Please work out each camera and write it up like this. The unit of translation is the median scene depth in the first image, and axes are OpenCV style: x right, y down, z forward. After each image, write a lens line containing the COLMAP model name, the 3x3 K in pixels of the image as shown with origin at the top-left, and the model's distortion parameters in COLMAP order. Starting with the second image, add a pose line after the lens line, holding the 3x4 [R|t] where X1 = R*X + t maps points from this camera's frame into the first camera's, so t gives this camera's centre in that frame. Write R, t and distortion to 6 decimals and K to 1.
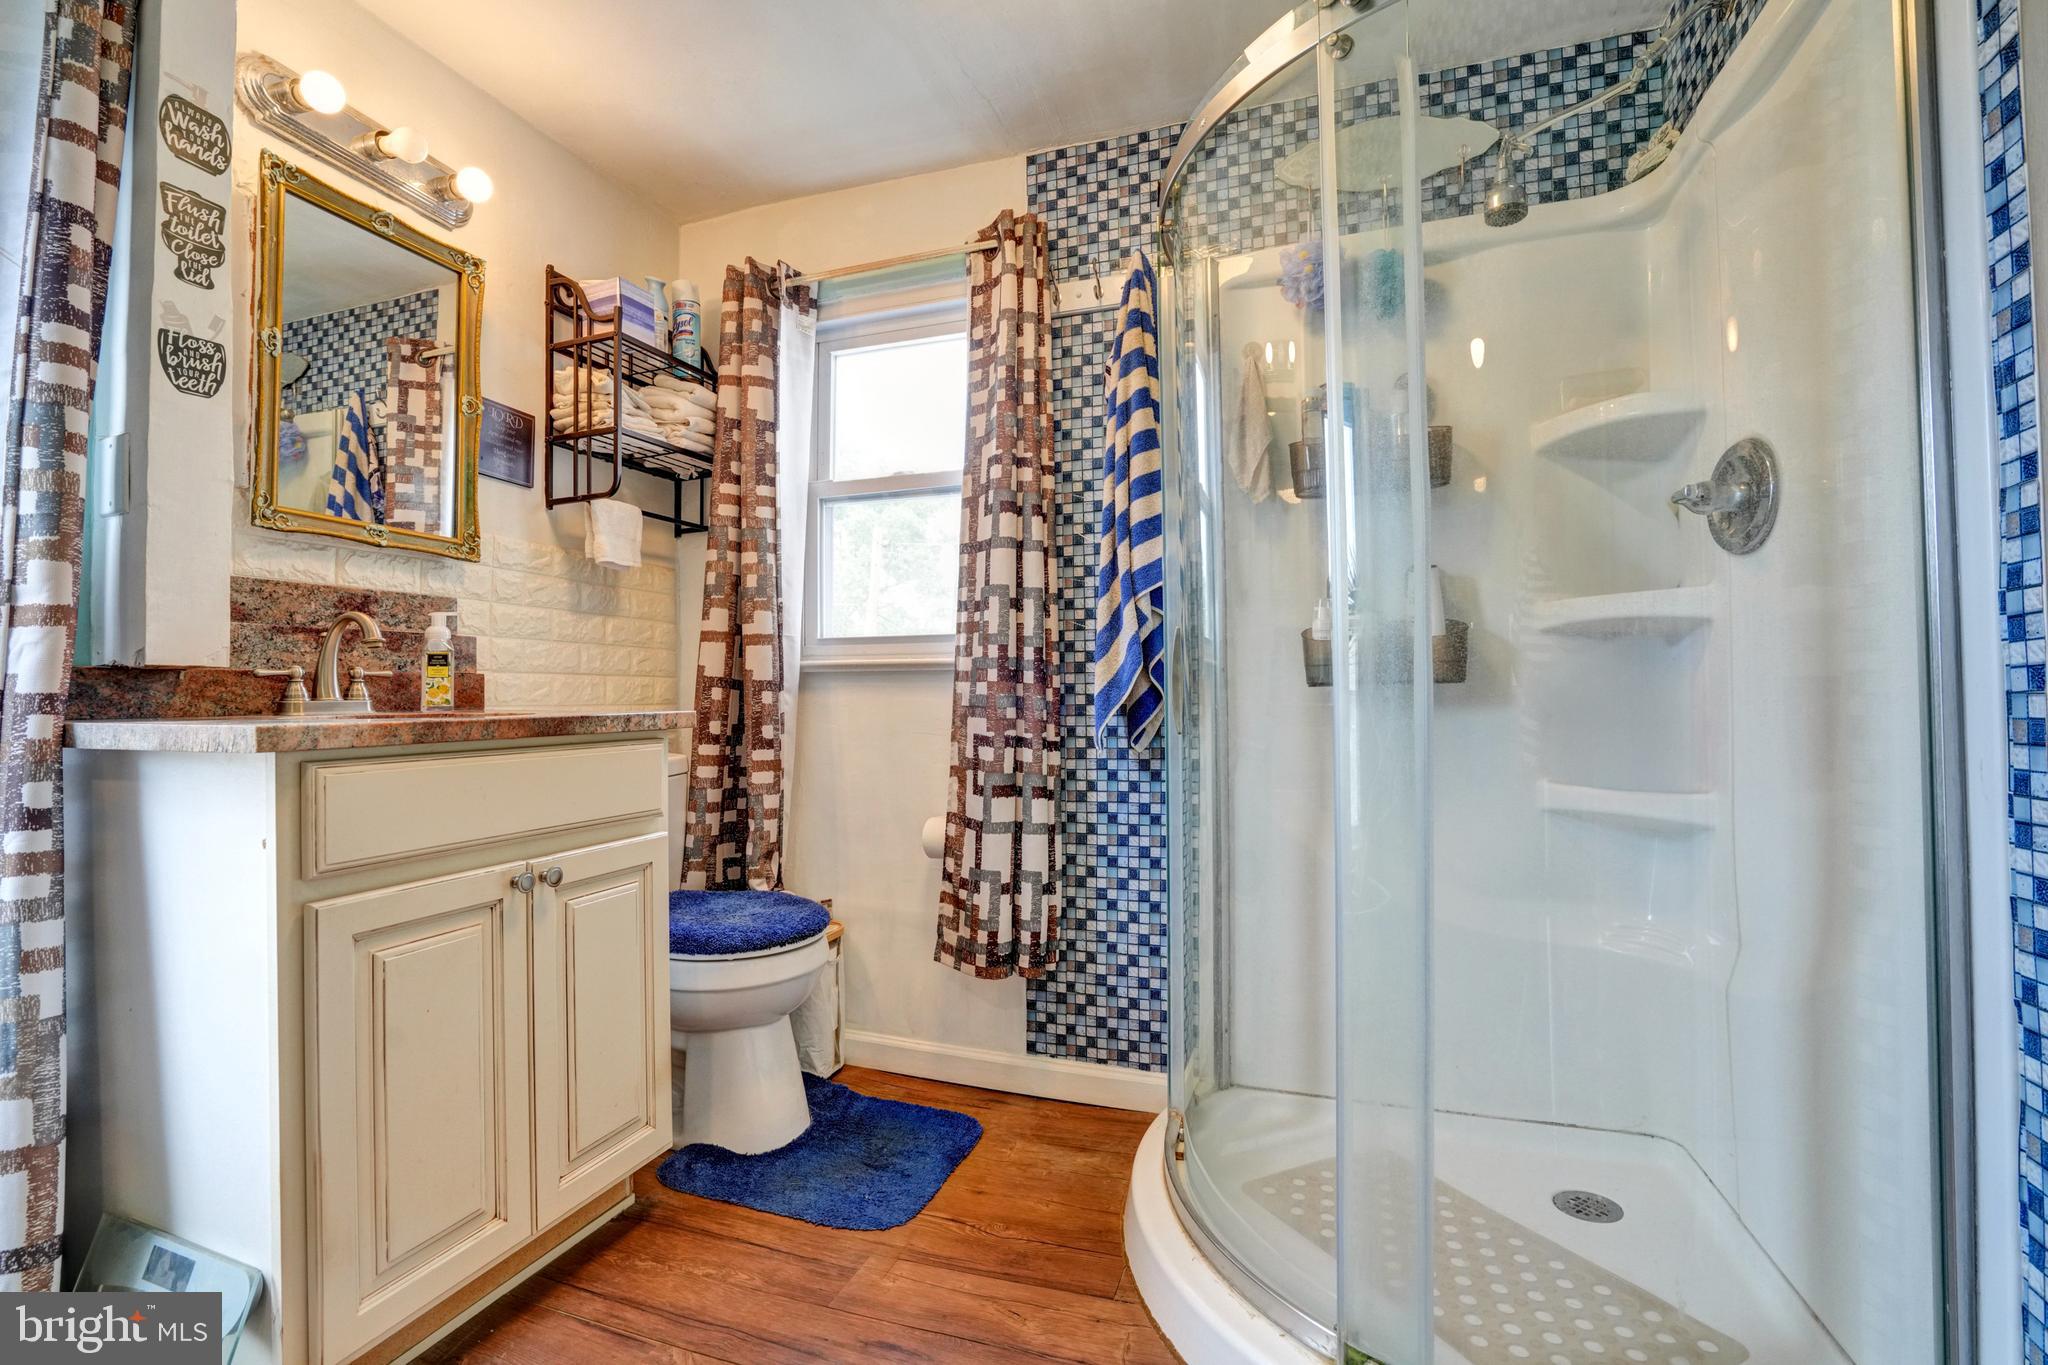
lens RADIAL K [[940.4, 0, 1019.0], [0, 940.4, 680.9], [0, 0, 1]] dist [-0.051472, 0.015826]
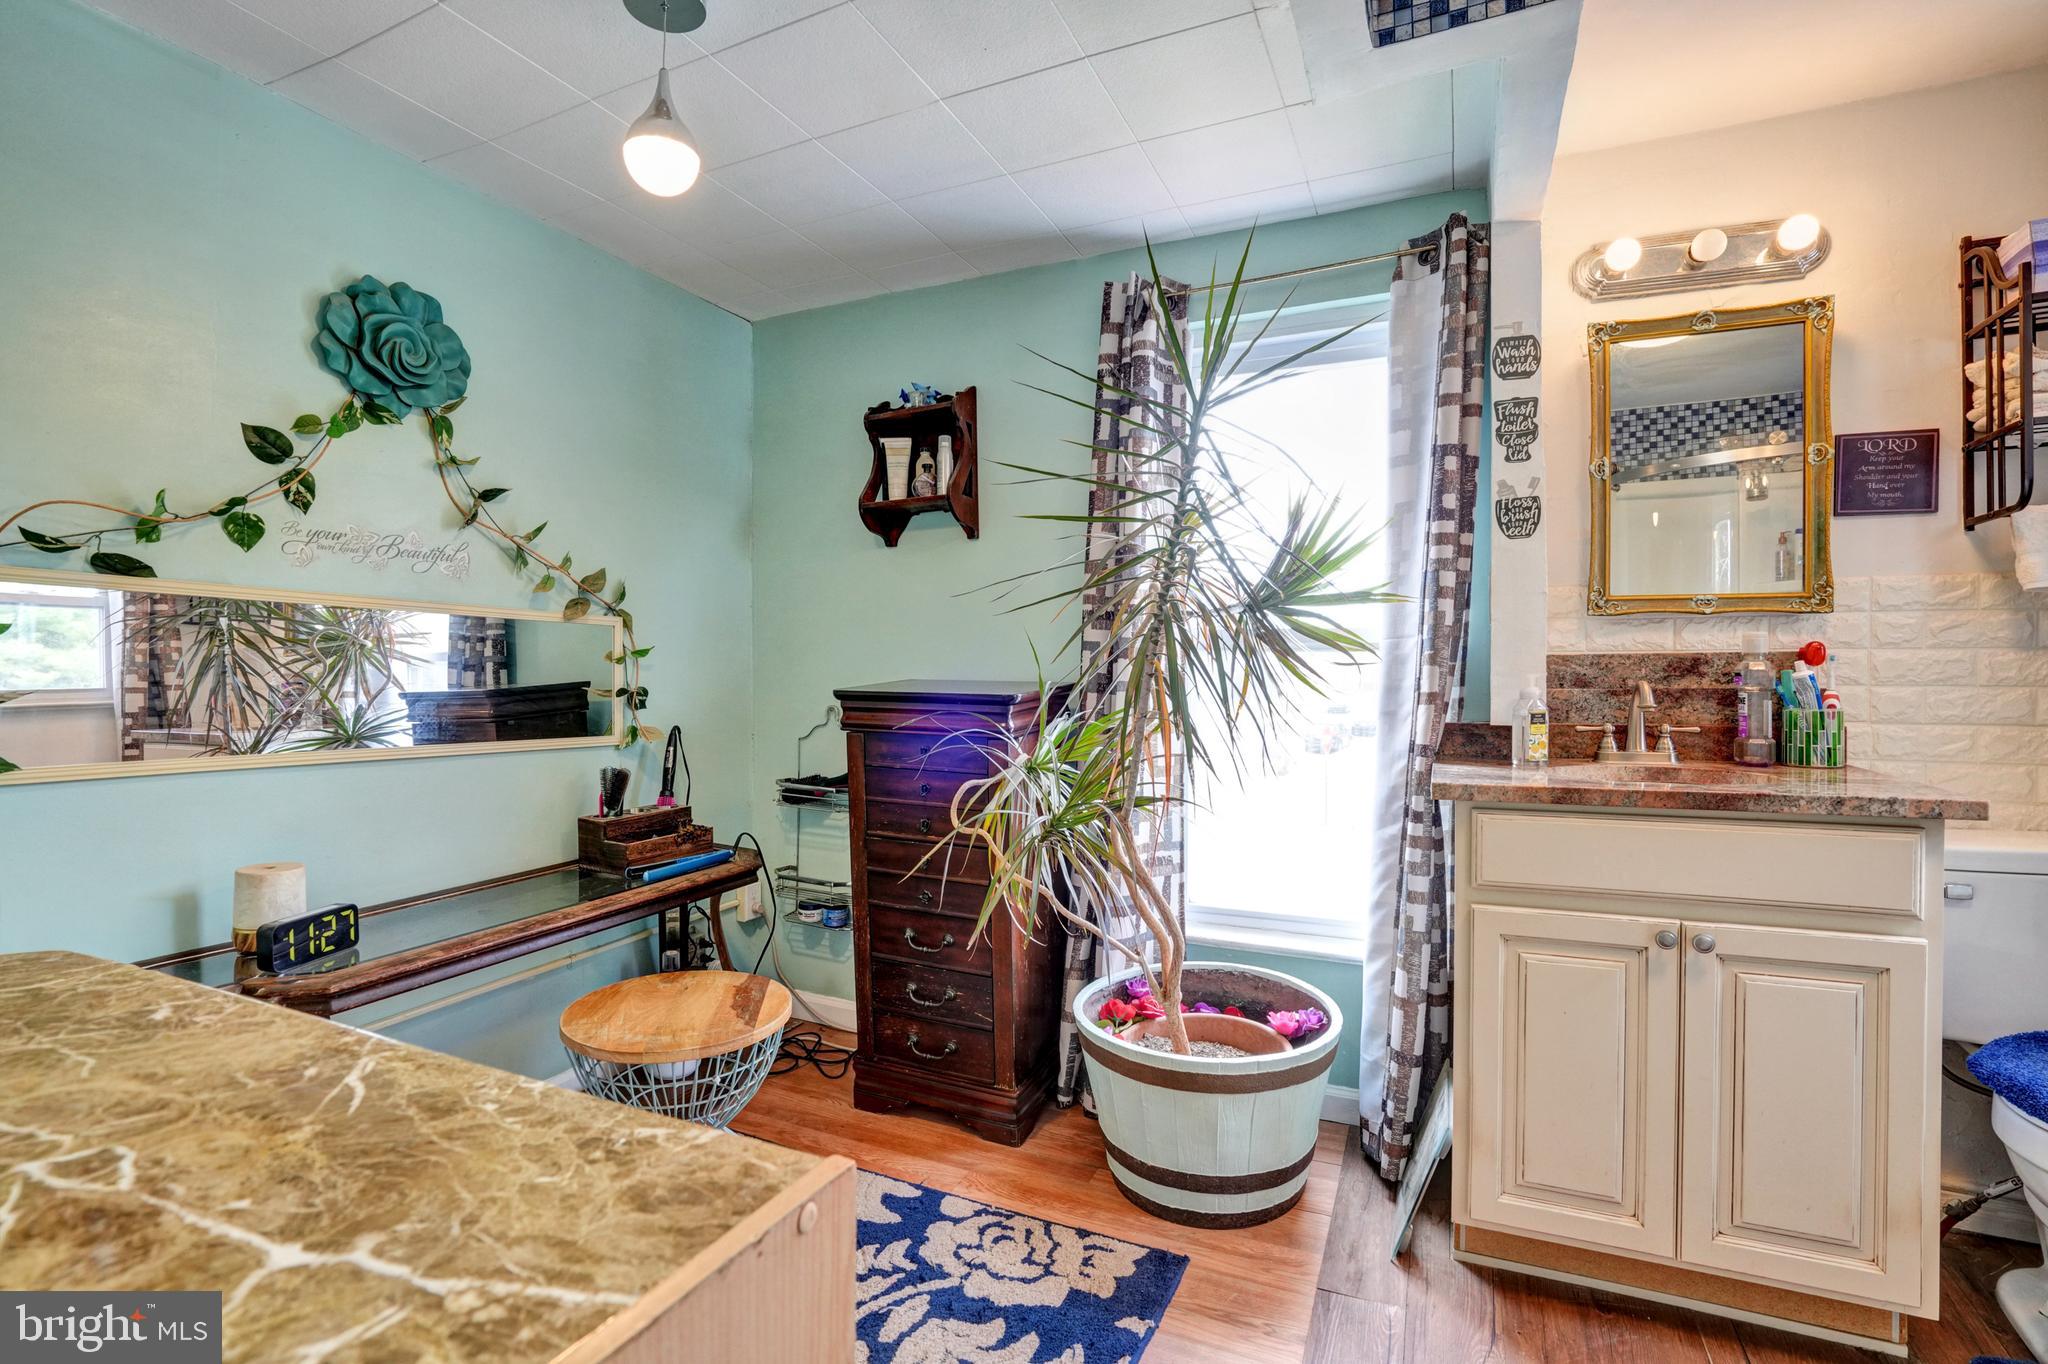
lens RADIAL K [[940.4, 0, 1022.6], [0, 940.4, 677.6], [0, 0, 1]] dist [-0.051472, 0.015826]
pose [[-0.096639, 0.015009, -0.995206, 0.555047], [0.021431, 0.999686, 0.012995, -0.111529], [0.995089, -0.020072, -0.096930, 0.303995]]
